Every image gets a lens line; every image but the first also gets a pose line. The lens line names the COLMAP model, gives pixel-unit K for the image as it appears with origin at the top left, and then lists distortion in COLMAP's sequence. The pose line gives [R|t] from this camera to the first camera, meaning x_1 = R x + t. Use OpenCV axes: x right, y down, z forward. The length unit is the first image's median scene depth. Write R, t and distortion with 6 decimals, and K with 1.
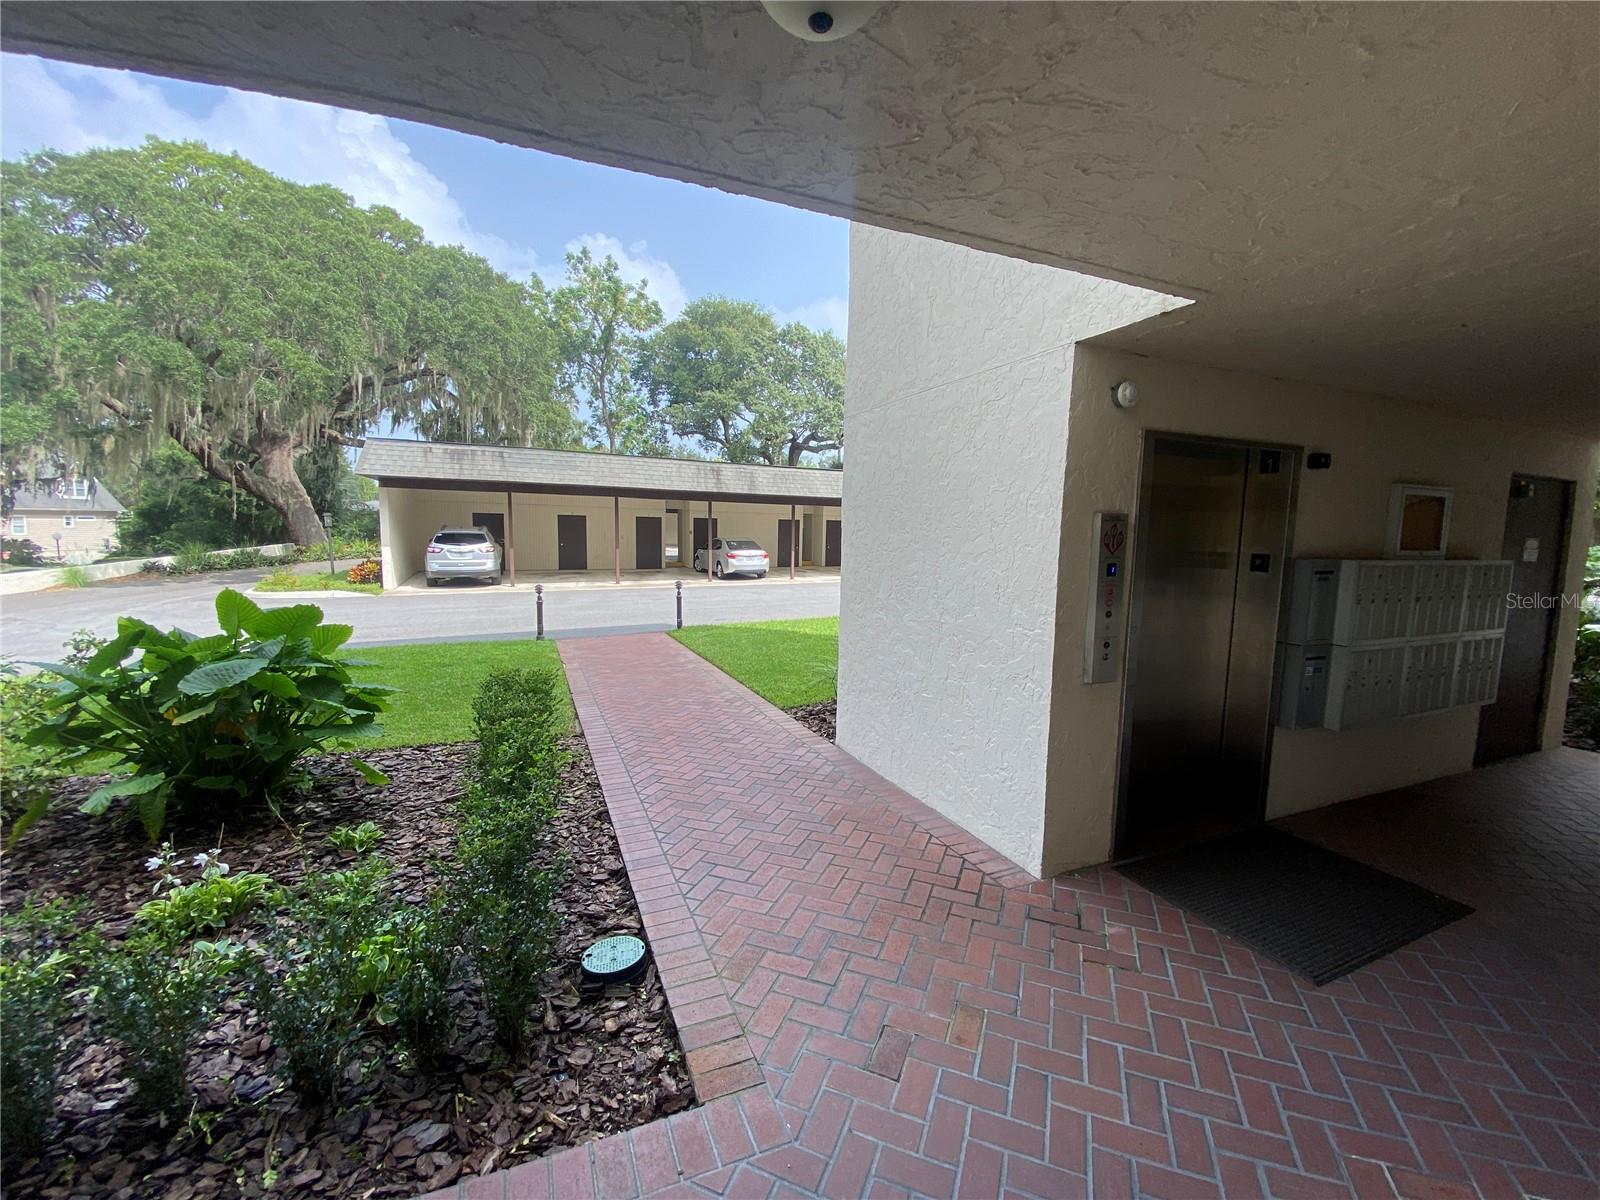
lens RADIAL K [[644.7, 0, 796.8], [0, 644.7, 598.1], [0, 0, 1]] dist [0.013721, -0.018708]
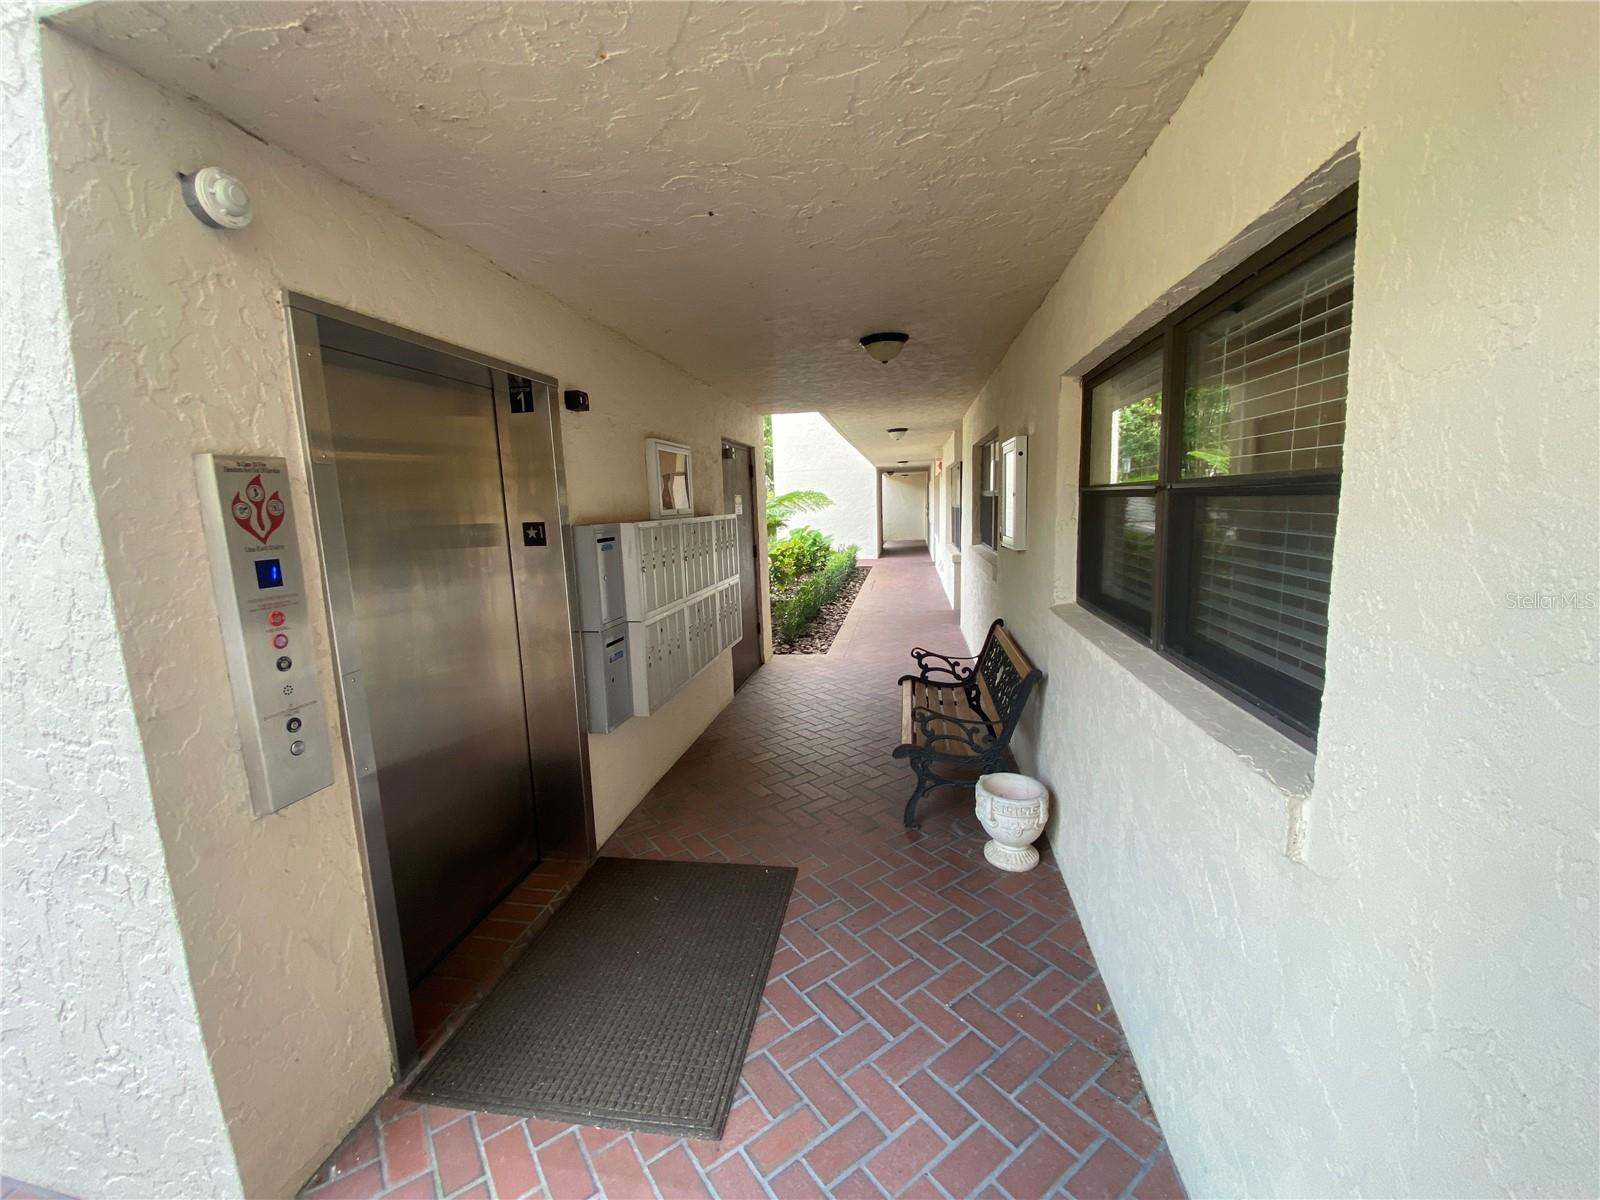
lens RADIAL K [[644.7, 0, 796.8], [0, 644.7, 598.1], [0, 0, 1]] dist [0.013721, -0.018708]
pose [[0.535876, -0.162443, 0.828522, 0.255733], [0.136969, 0.985043, 0.104542, -0.019008], [-0.833112, 0.057461, 0.550111, 0.350175]]
